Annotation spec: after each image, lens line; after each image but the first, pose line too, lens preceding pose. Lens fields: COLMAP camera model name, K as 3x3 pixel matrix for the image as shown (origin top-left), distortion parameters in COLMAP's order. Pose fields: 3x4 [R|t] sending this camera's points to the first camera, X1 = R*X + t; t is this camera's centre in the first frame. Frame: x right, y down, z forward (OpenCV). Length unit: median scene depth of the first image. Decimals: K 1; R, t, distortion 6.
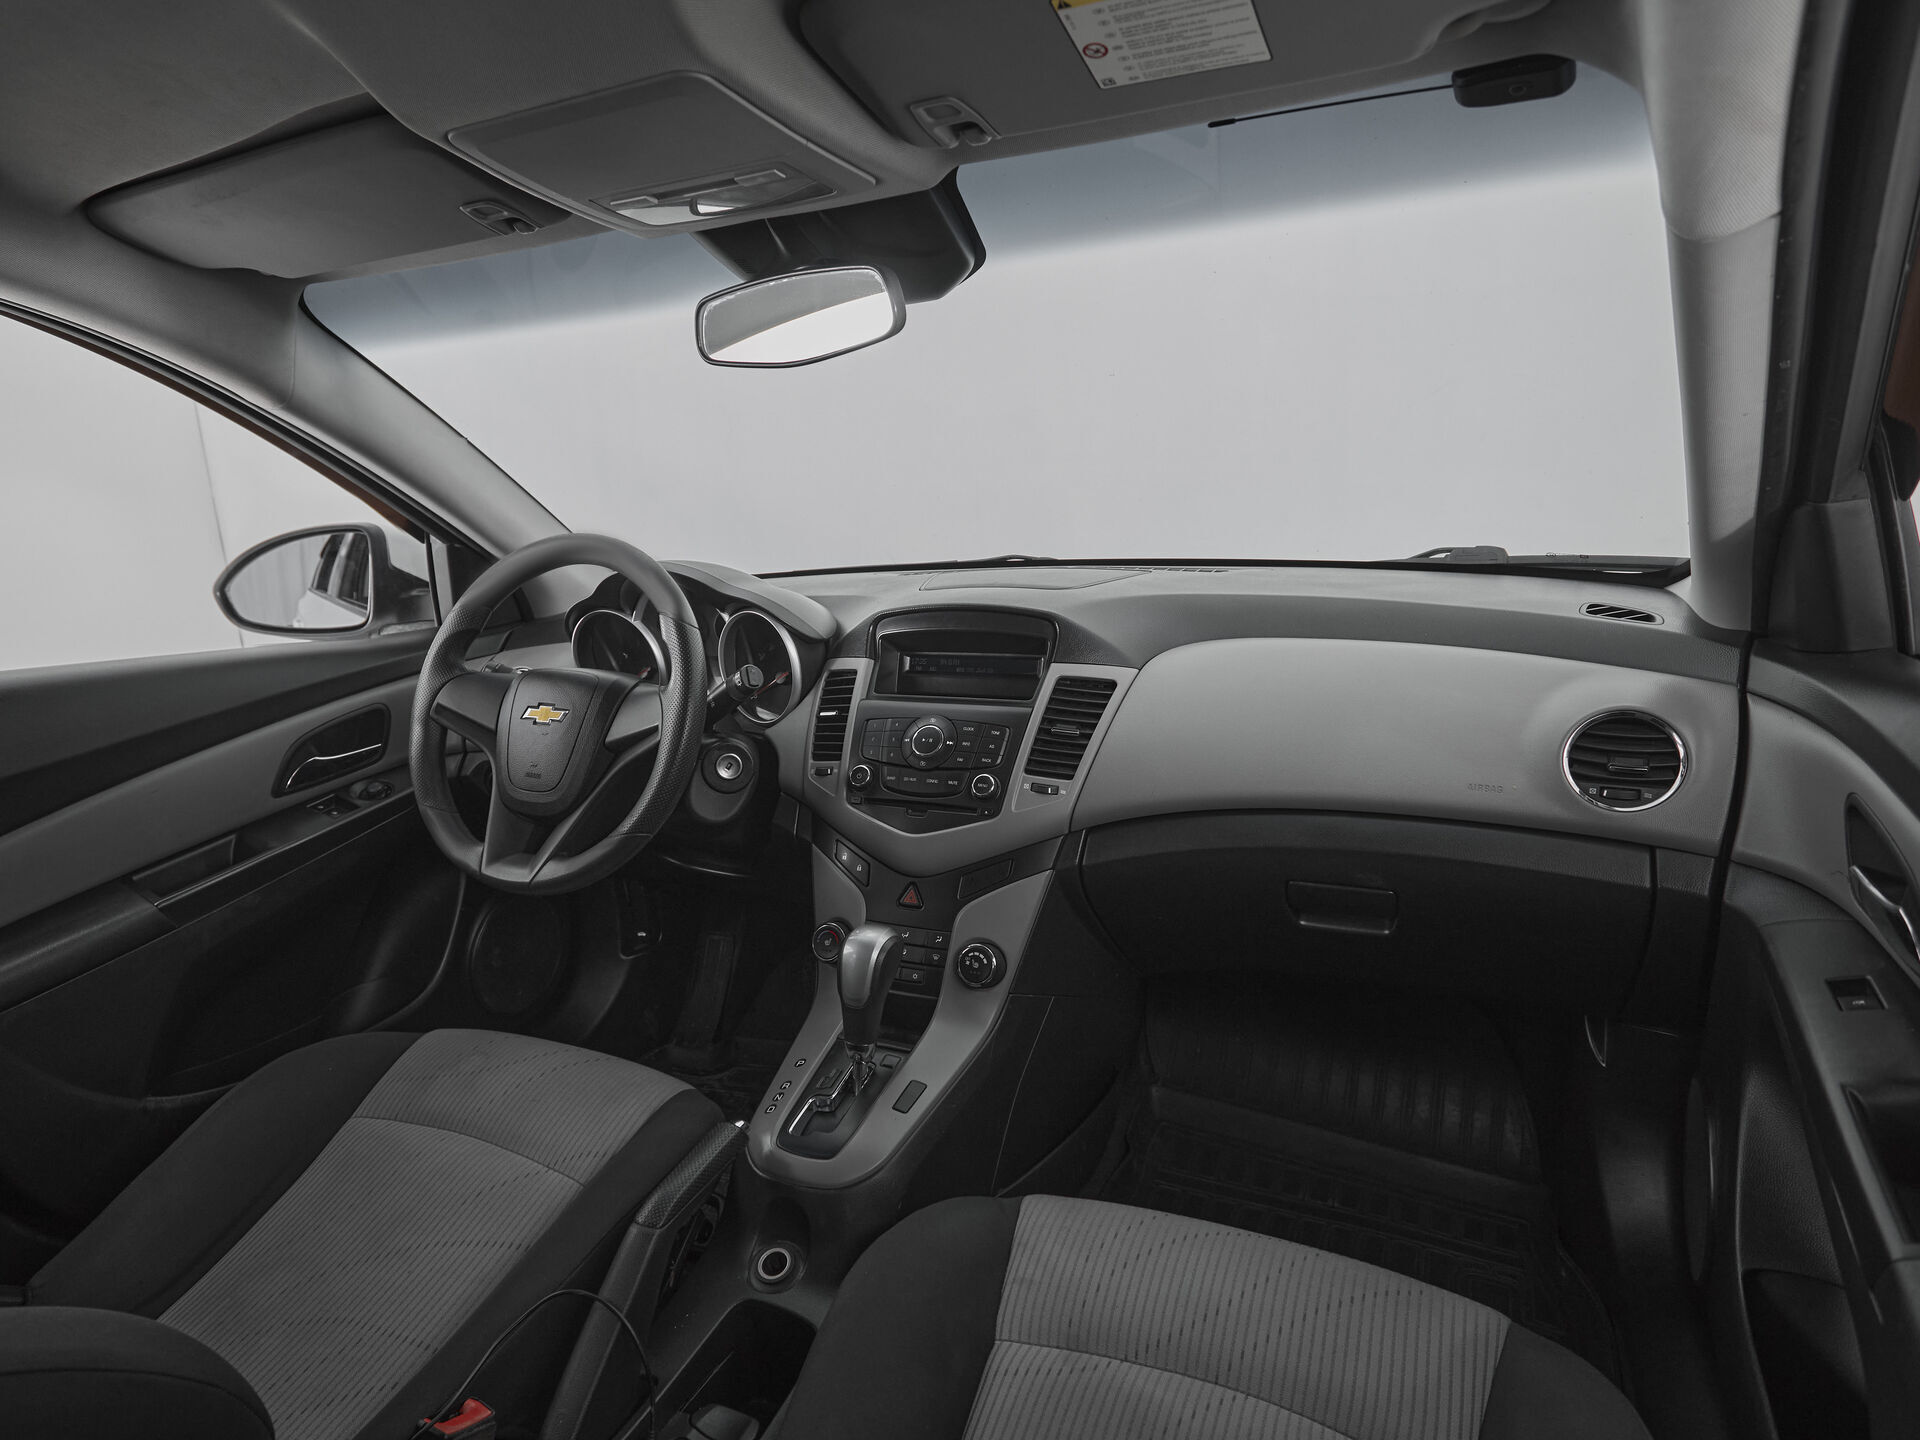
lens RADIAL K [[1112.2, 0, 967.9], [0, 1112.2, 719.6], [0, 0, 1]] dist [-0.000031, -0.001871]
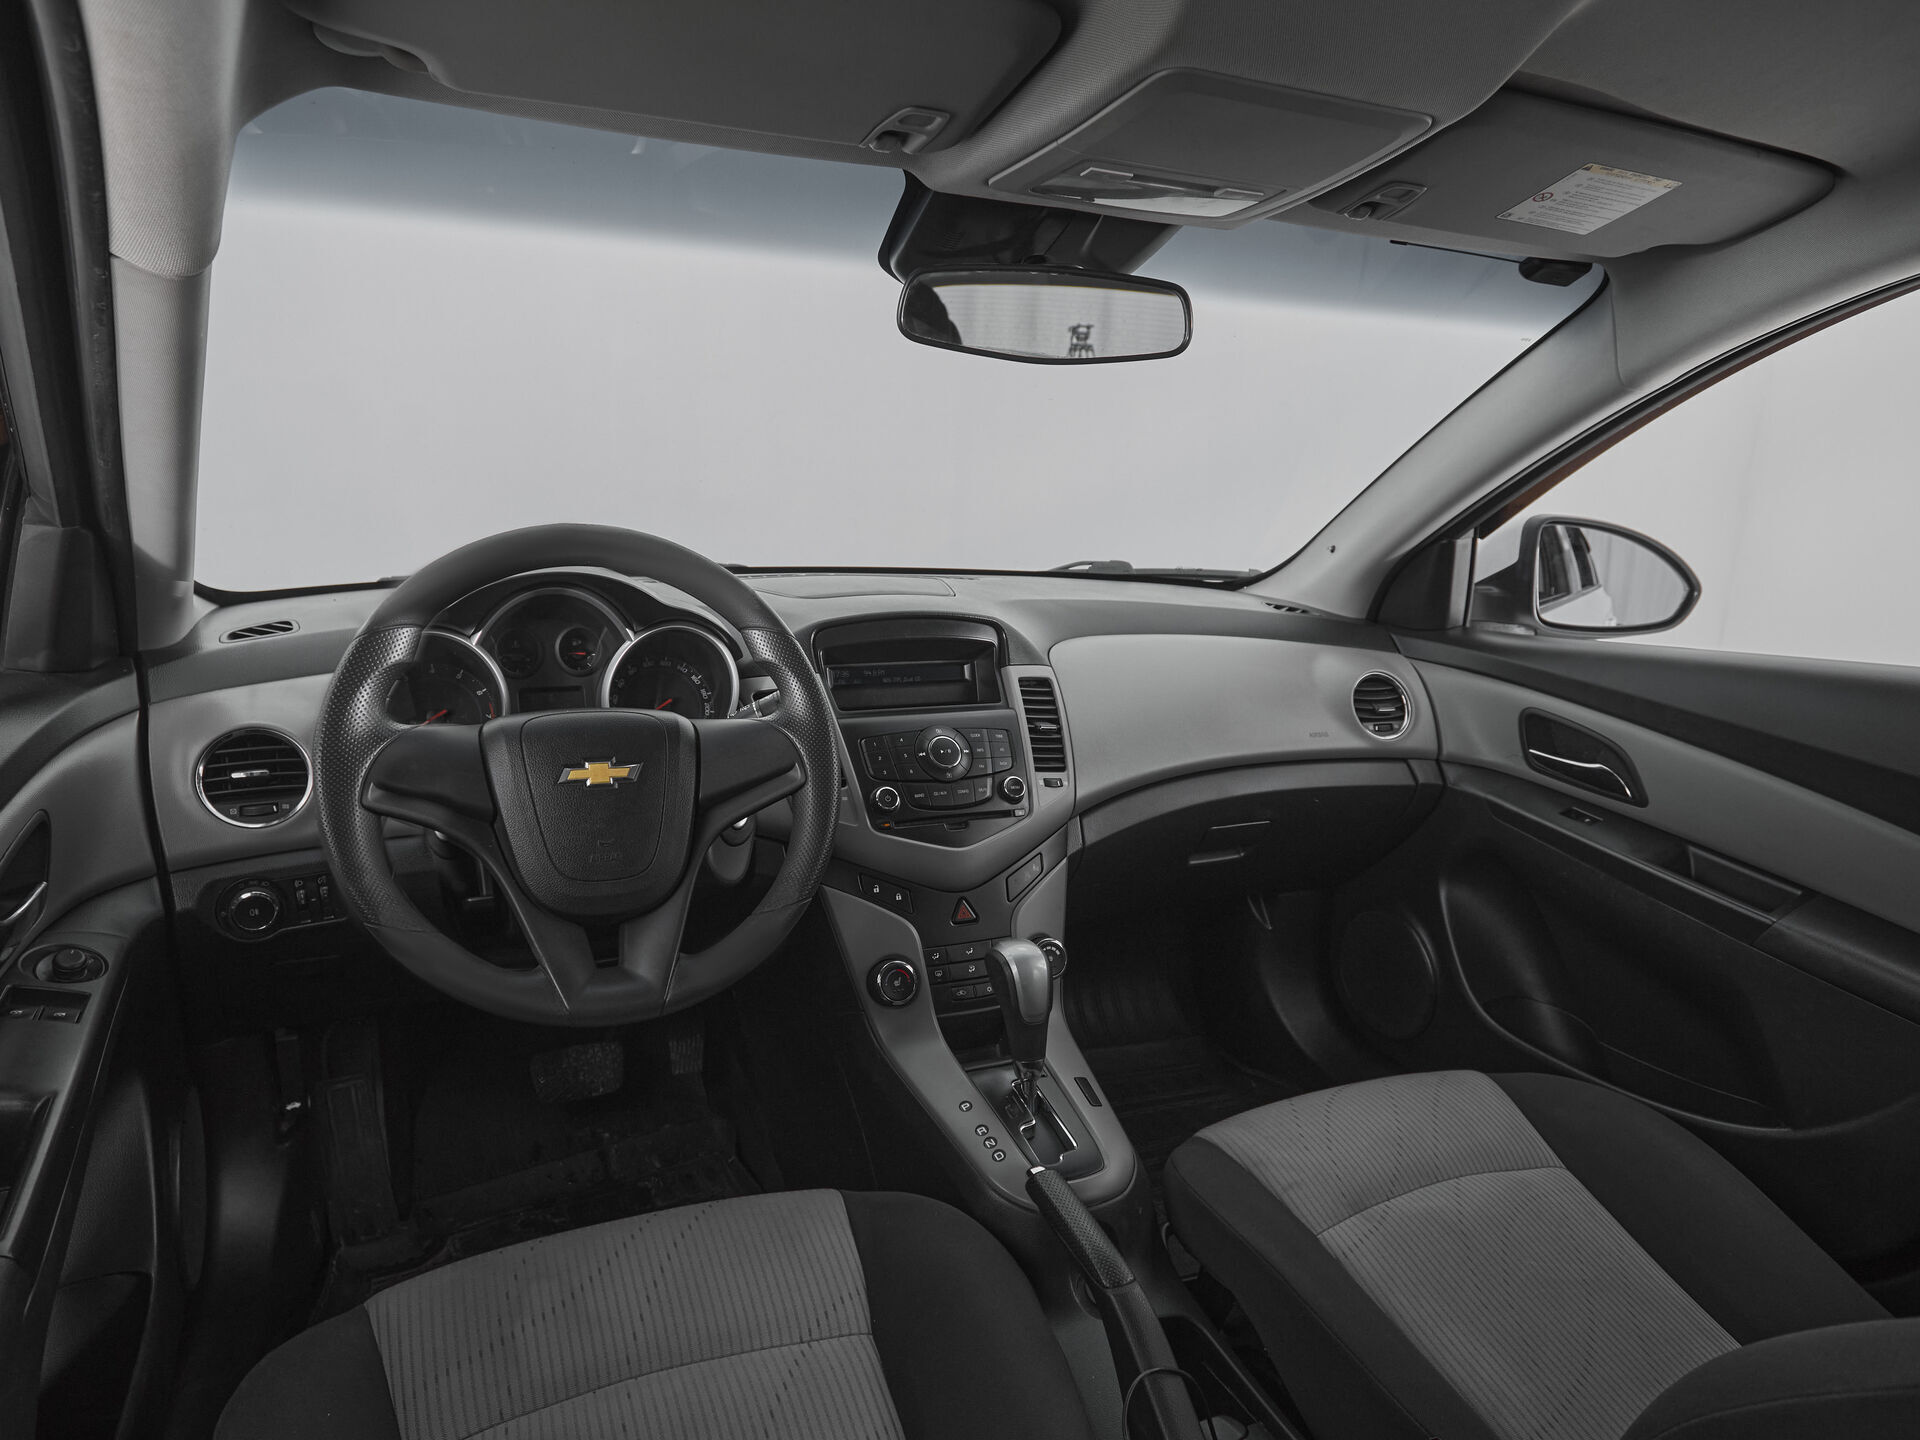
lens RADIAL K [[1112.2, 0, 962.7], [0, 1112.2, 722.8], [0, 0, 1]] dist [-0.000031, -0.001871]
pose [[0.666776, -0.091710, 0.739593, -0.735142], [0.094988, 0.994764, 0.037716, -0.041174], [-0.739180, 0.045104, 0.671996, 0.329193]]
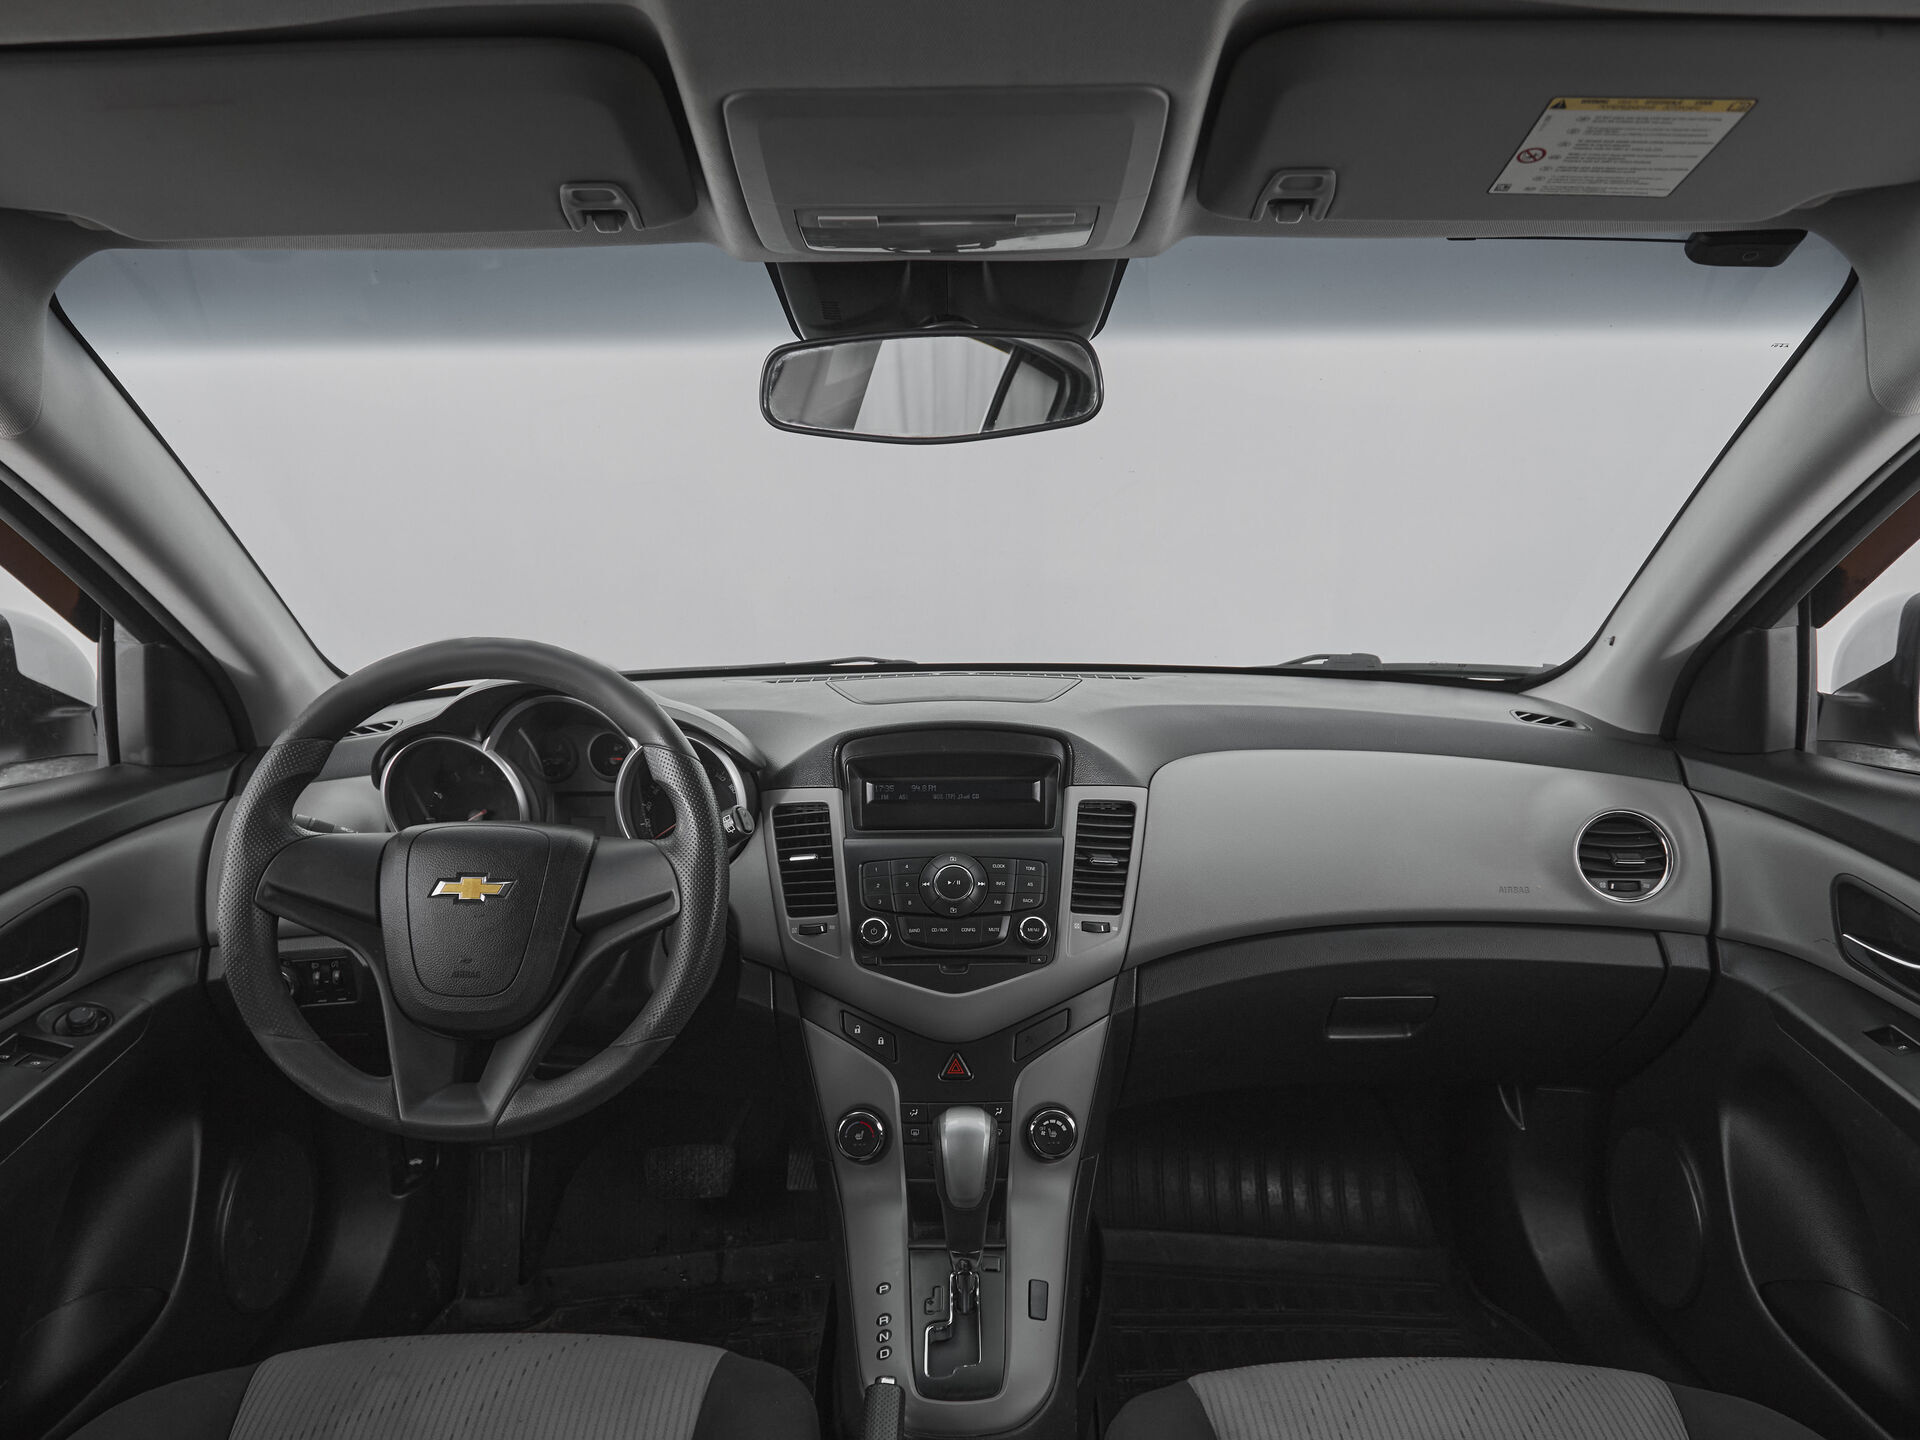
lens RADIAL K [[1195.5, 0, 1005.1], [0, 1195.5, 819.5], [0, 0, 1]] dist [-0.000840, -0.004915]
pose [[0.903461, -0.055487, 0.425065, -0.385690], [0.053915, 0.998422, 0.015736, -0.042061], [-0.425267, 0.008701, 0.905026, 0.145493]]
